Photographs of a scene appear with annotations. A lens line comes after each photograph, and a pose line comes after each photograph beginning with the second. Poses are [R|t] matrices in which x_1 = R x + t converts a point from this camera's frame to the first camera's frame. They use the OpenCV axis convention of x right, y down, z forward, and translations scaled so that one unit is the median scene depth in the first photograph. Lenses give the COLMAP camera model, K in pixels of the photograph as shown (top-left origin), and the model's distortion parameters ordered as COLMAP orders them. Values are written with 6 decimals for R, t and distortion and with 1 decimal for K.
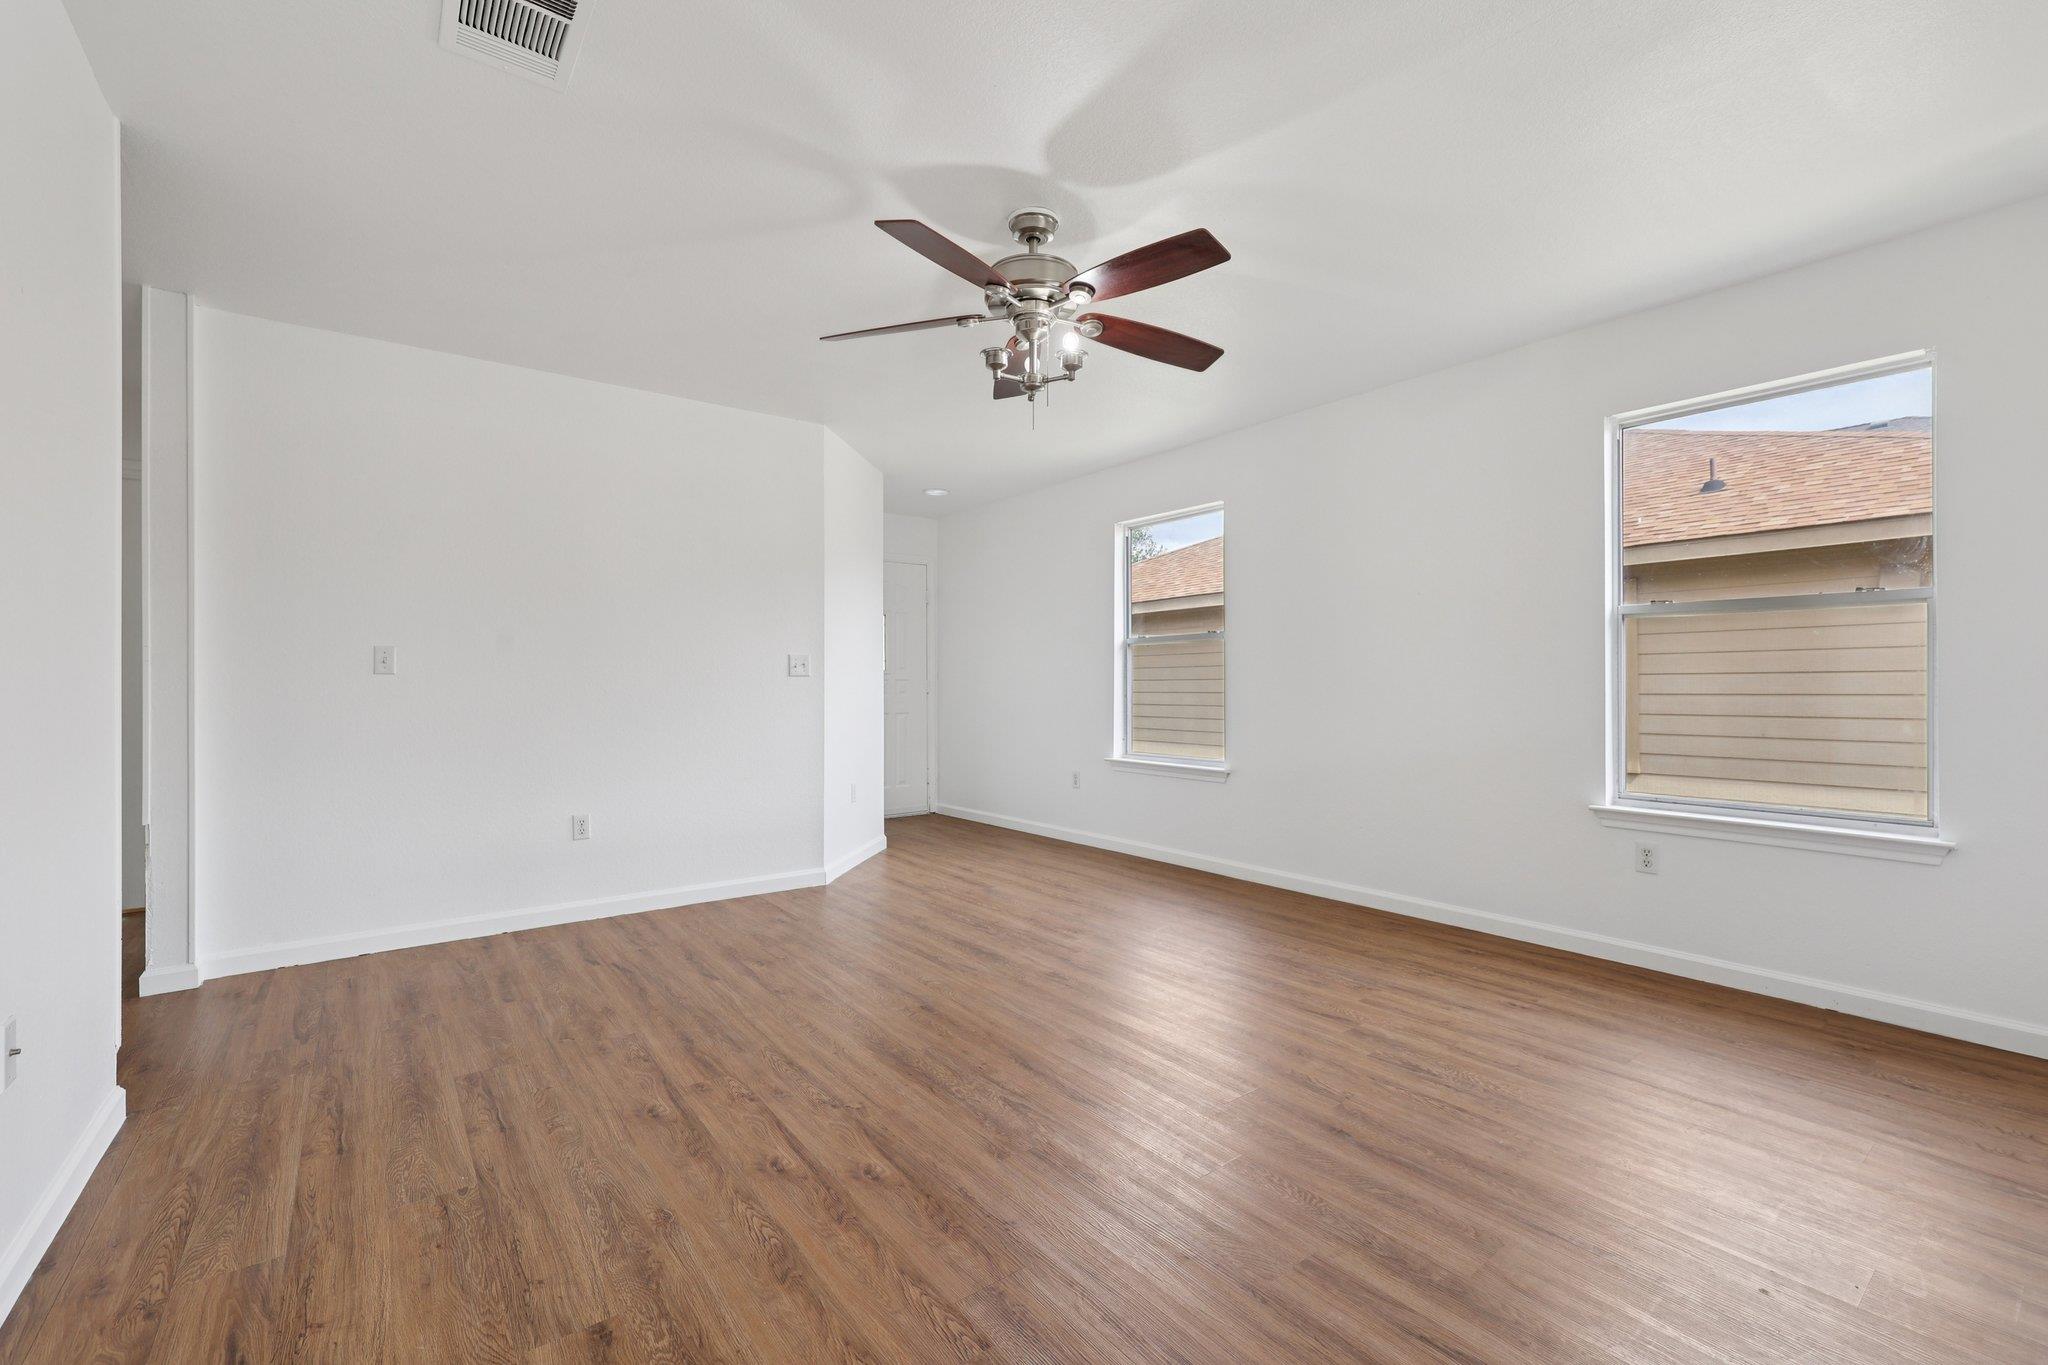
lens RADIAL K [[862.9, 0, 1024.0], [0, 862.9, 682.5], [0, 0, 1]] dist [-0.000147, 0.000074]
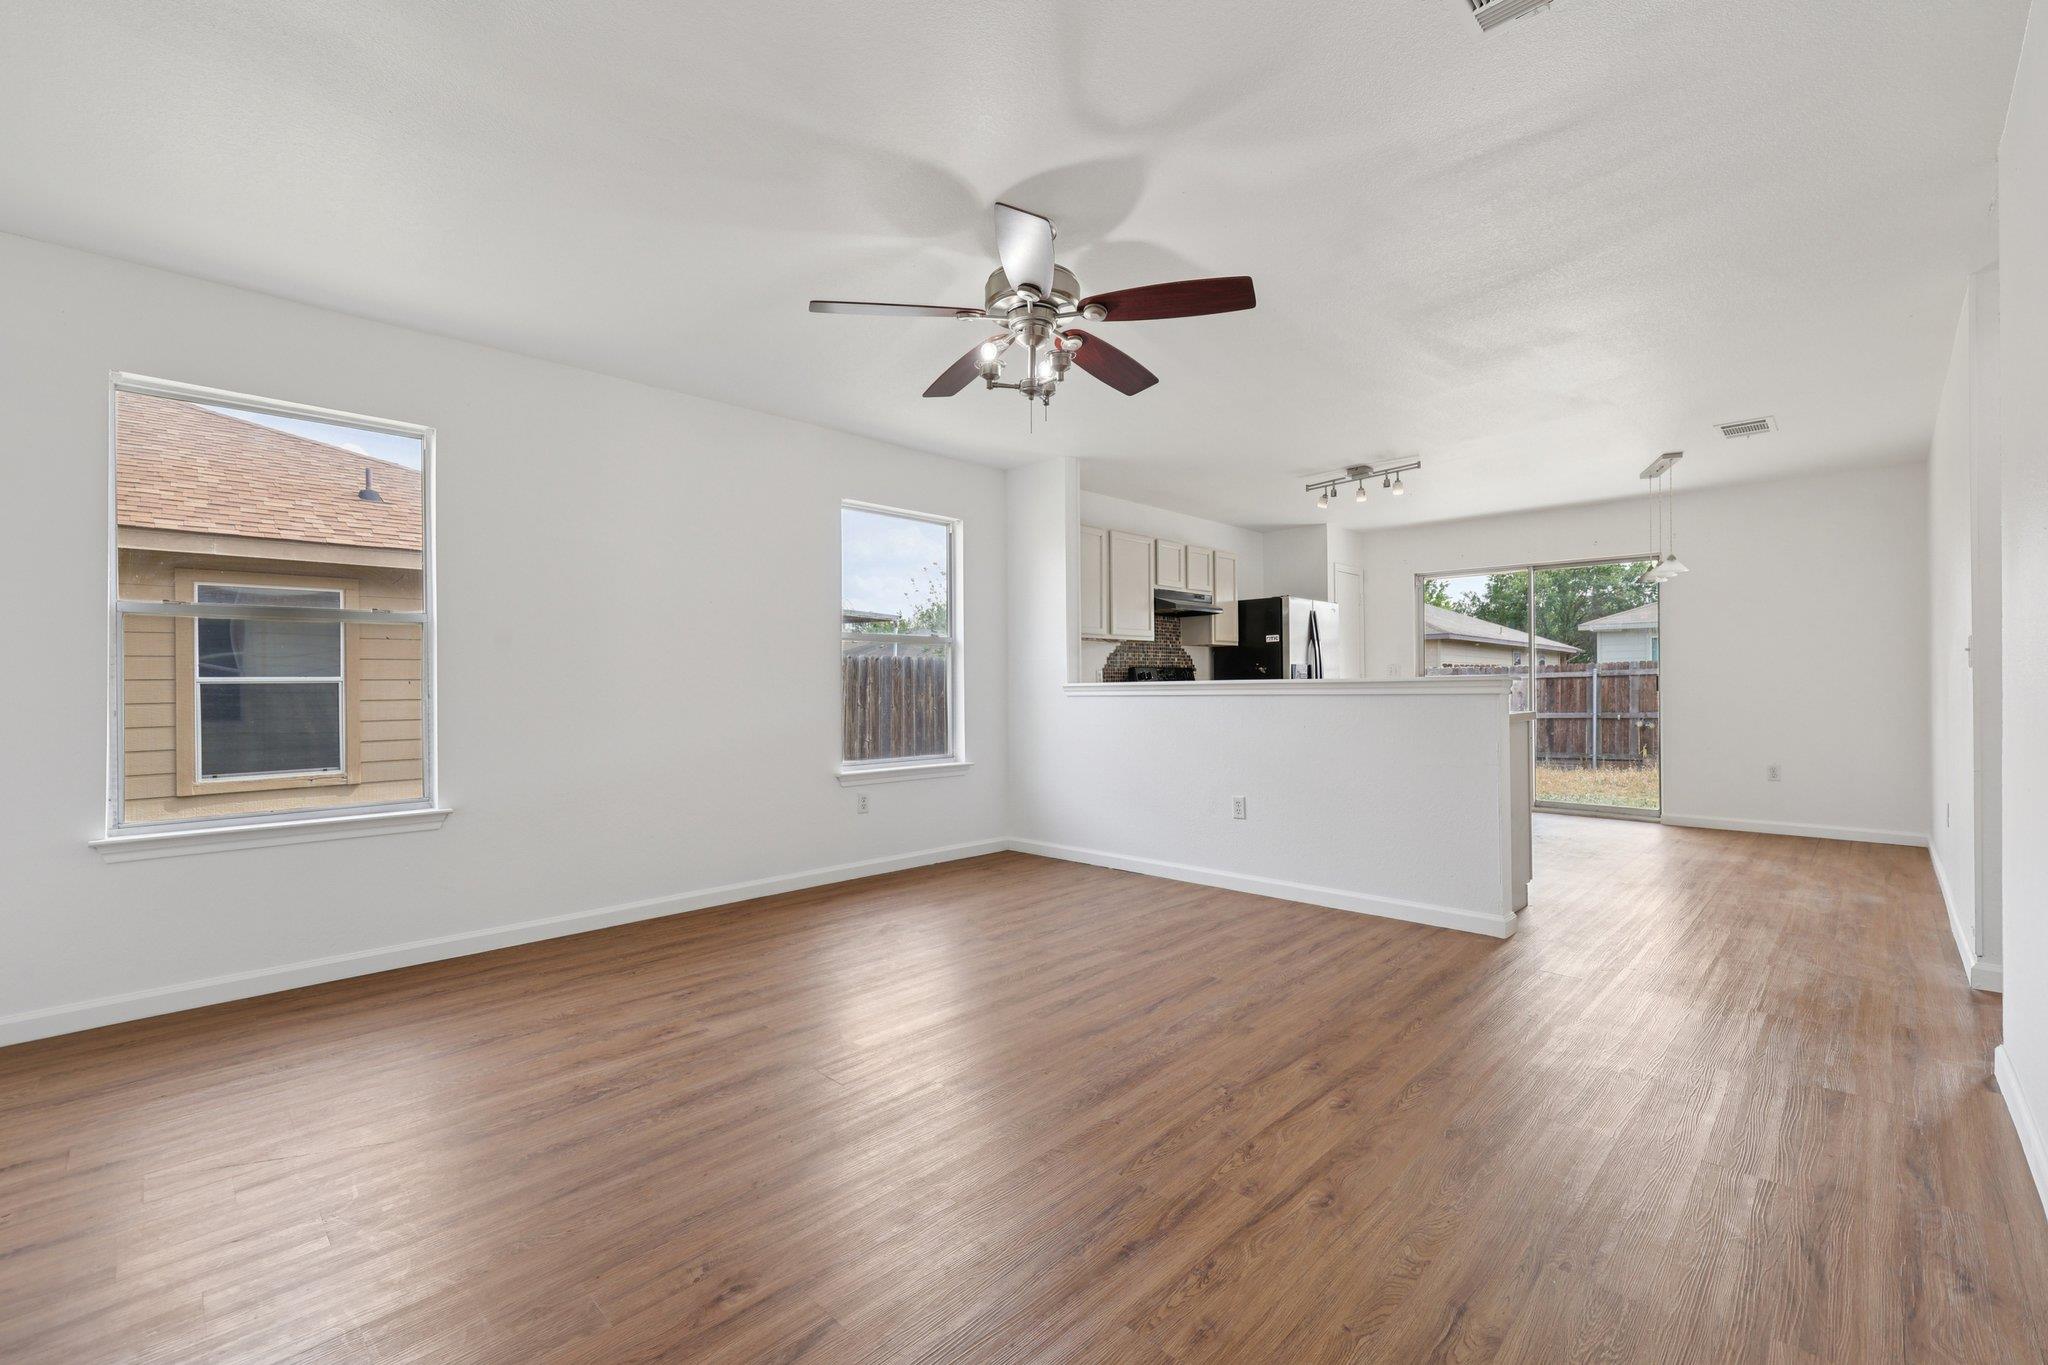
lens RADIAL K [[864.1, 0, 1028.0], [0, 864.1, 685.4], [0, 0, 1]] dist [-0.001347, 0.000484]
pose [[-0.141838, 0.002218, 0.989887, -0.866162], [0.005624, 0.999983, -0.001435, 0.002801], [-0.989874, 0.005364, -0.141848, 1.000169]]
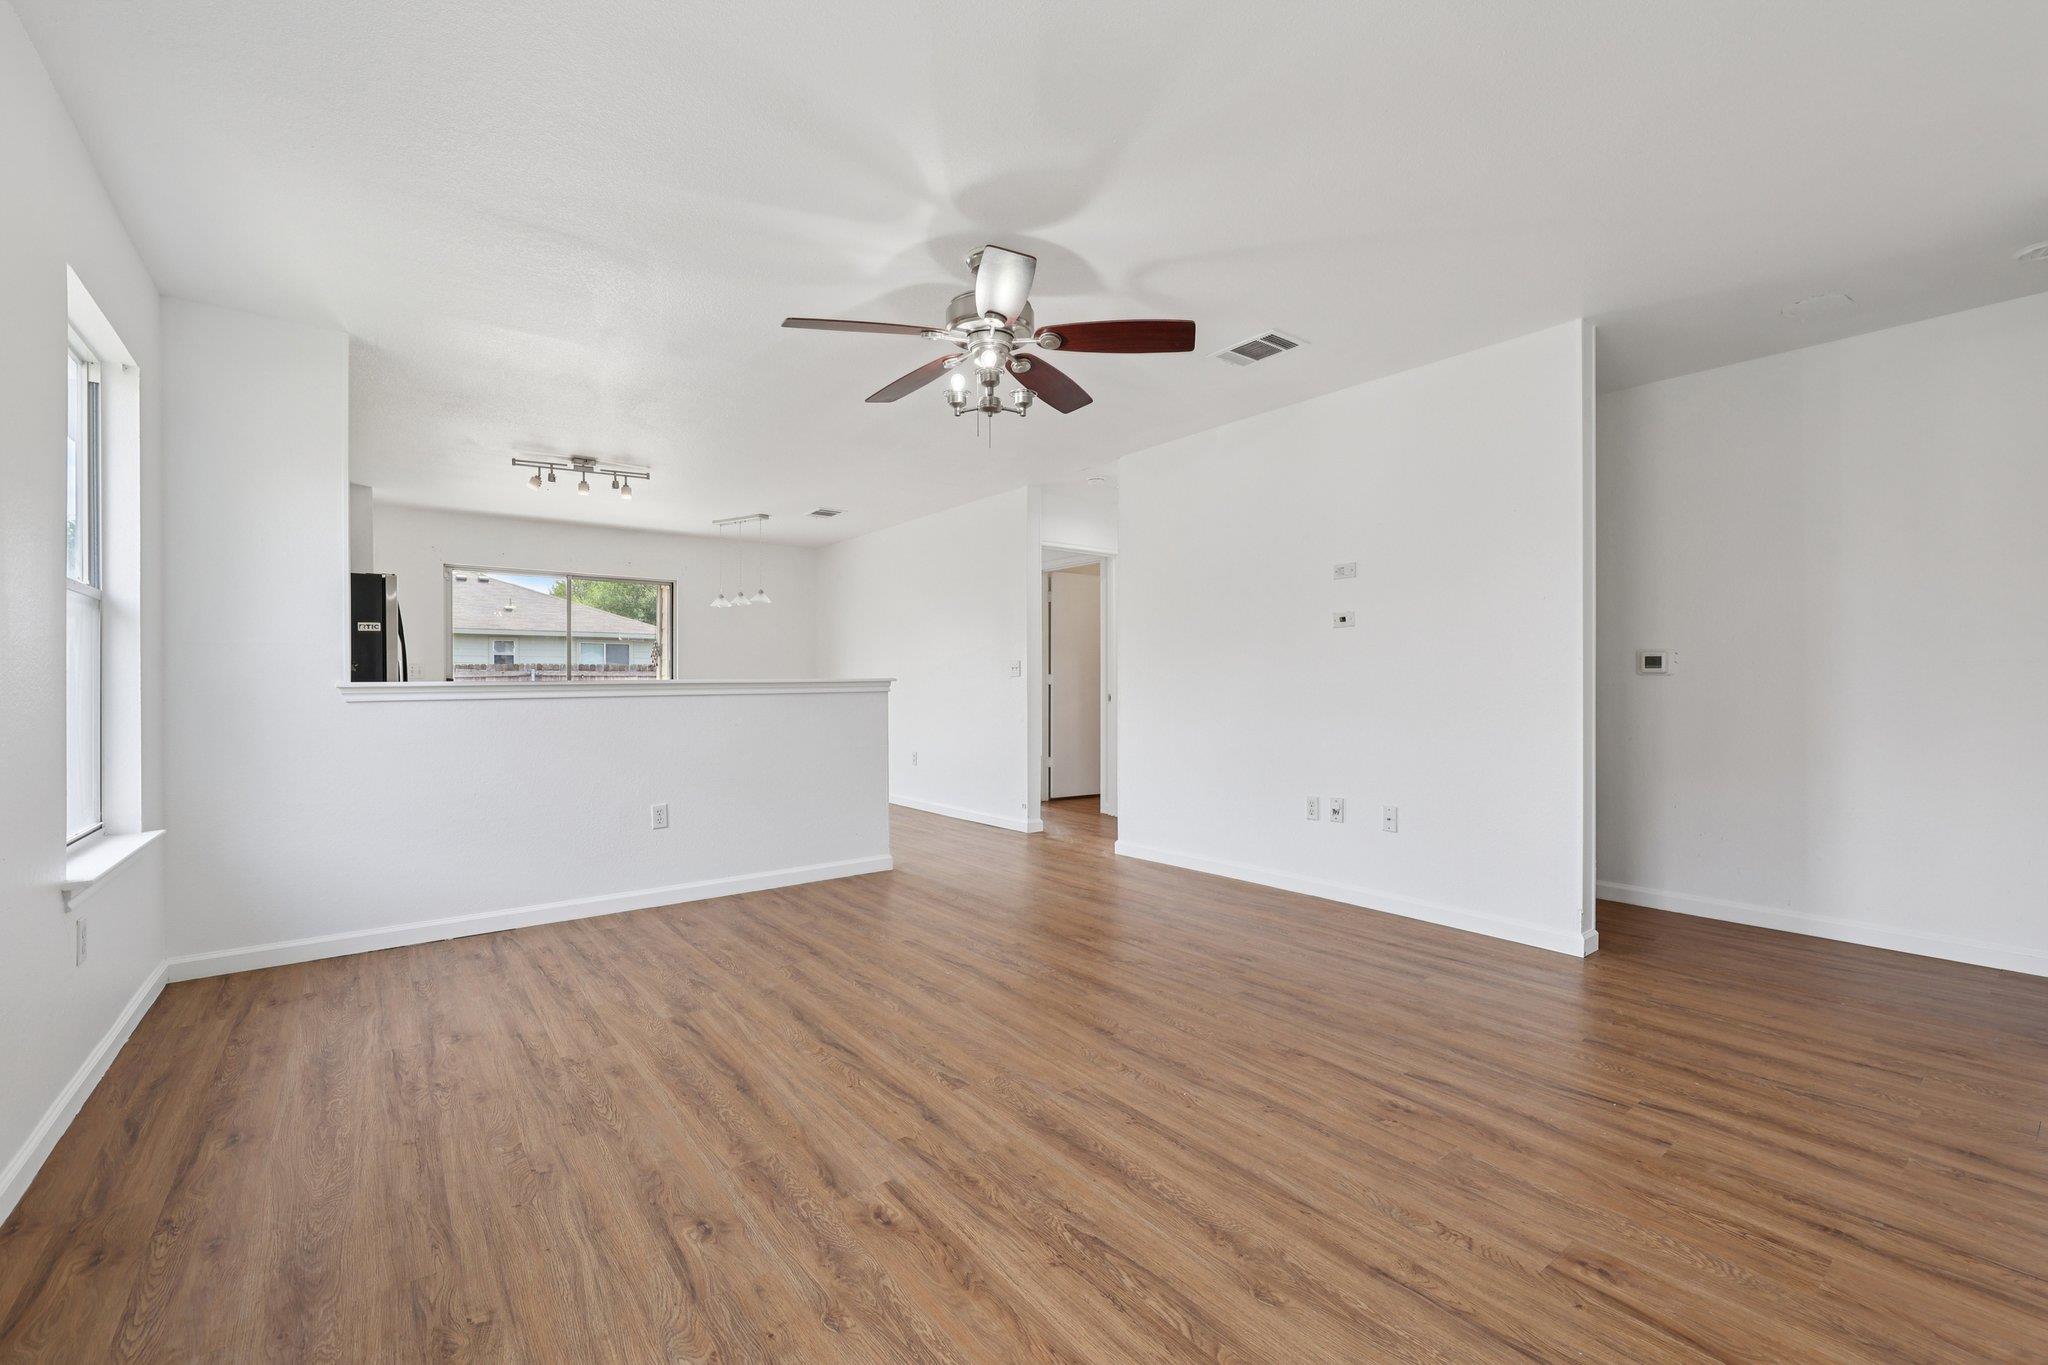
lens RADIAL K [[864.1, 0, 1028.0], [0, 864.1, 685.4], [0, 0, 1]] dist [-0.001347, 0.000484]
pose [[-0.999965, 0.006008, -0.005795, -0.025735], [0.006005, 0.999982, 0.000580, 0.005685], [0.005798, 0.000545, -0.999983, 1.818185]]
